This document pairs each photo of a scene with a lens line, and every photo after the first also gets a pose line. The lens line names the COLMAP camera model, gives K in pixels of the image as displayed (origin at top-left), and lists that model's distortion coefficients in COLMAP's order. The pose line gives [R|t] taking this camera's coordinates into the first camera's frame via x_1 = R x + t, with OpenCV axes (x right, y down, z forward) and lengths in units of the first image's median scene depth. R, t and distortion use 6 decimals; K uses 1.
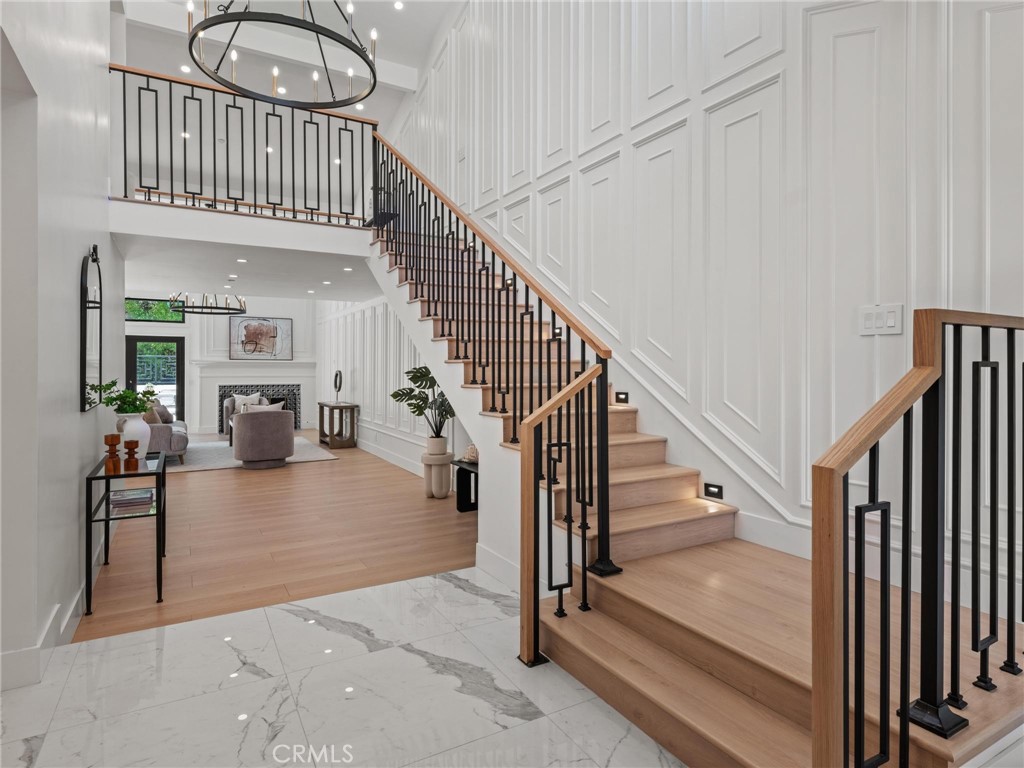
lens RADIAL K [[567.5, 0, 506.1], [0, 567.5, 377.0], [0, 0, 1]] dist [-0.007738, -0.000402]
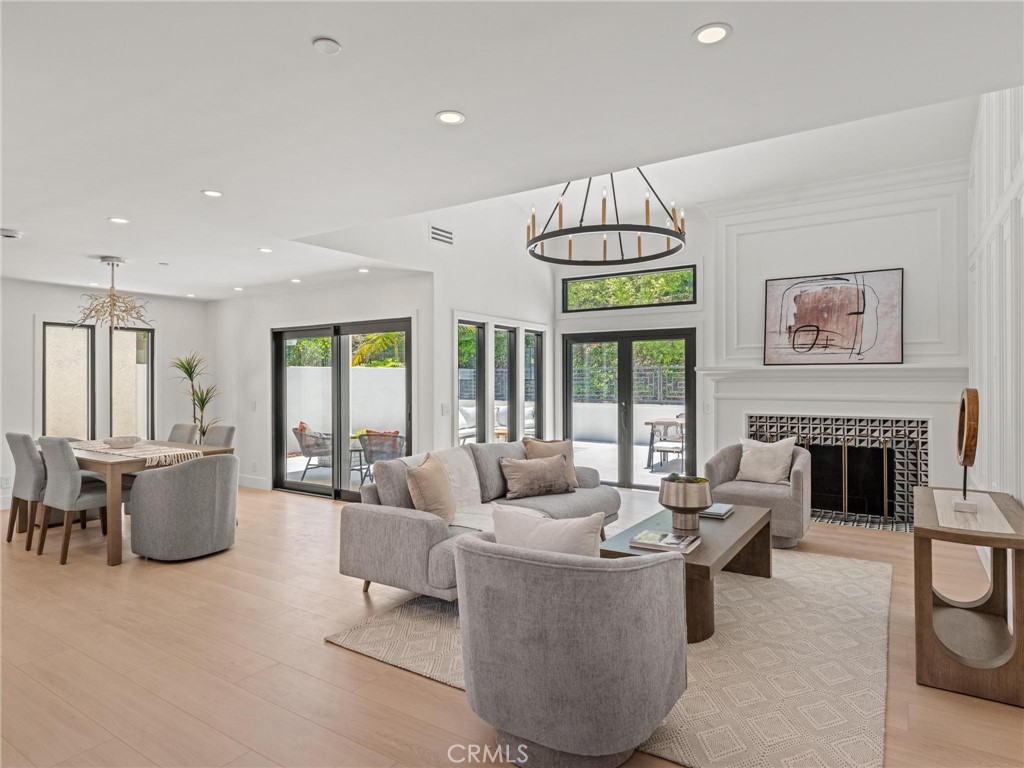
lens RADIAL K [[613.0, 0, 503.0], [0, 613.0, 382.5], [0, 0, 1]] dist [0.009067, 0.000645]
pose [[0.454780, -0.002011, -0.890602, -0.100684], [0.003916, 0.999992, -0.000258, -0.016077], [0.890595, -0.003371, 0.454784, 0.539799]]
